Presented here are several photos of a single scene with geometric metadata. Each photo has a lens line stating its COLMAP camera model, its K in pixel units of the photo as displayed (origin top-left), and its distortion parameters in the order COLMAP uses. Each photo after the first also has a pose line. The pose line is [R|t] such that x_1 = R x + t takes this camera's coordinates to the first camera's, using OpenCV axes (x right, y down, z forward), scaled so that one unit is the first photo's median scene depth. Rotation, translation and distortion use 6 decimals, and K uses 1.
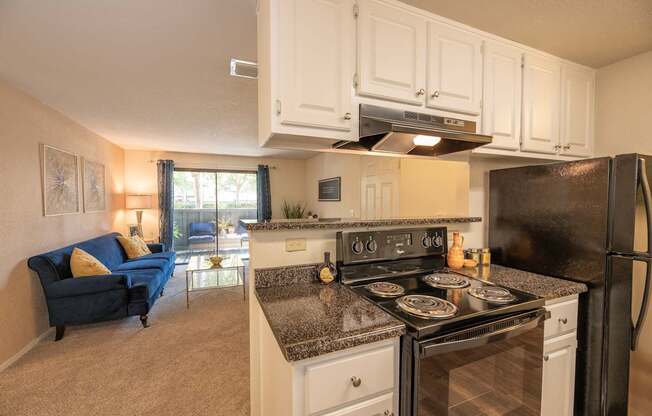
lens RADIAL K [[276.3, 0, 318.9], [0, 276.3, 212.0], [0, 0, 1]] dist [0.009022, 0.001003]
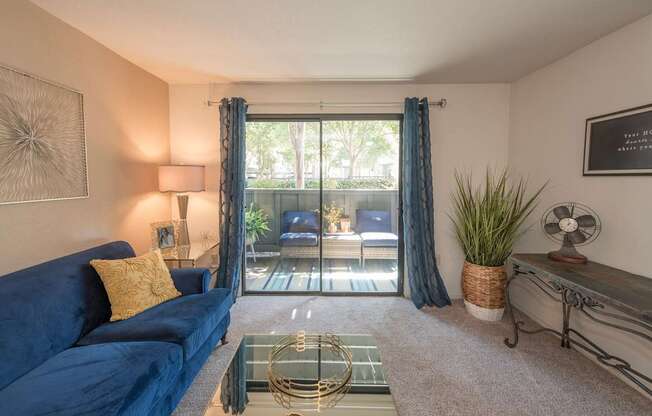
lens RADIAL K [[276.3, 0, 320.2], [0, 276.3, 195.2], [0, 0, 1]] dist [0.009022, 0.001003]
pose [[0.927910, 0.024901, -0.371972, -0.184794], [-0.017330, 0.999569, 0.023683, -0.018082], [0.372401, -0.015530, 0.927942, 0.539569]]
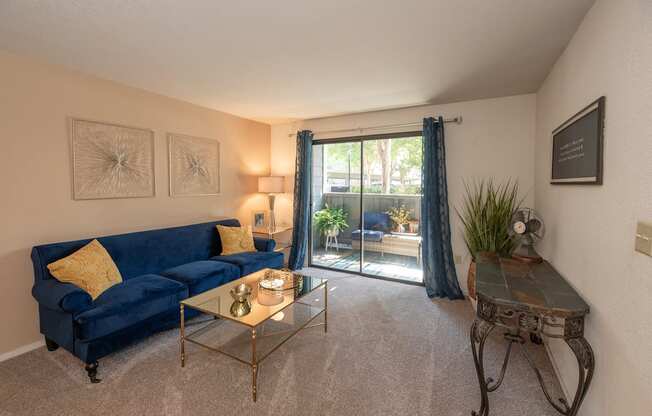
lens RADIAL K [[276.3, 0, 321.7], [0, 276.3, 199.8], [0, 0, 1]] dist [0.009022, 0.001003]
pose [[0.634470, 0.048536, -0.771422, 0.090886], [-0.037414, 0.998785, 0.032069, -0.019769], [0.772041, 0.008515, 0.635515, 0.516581]]
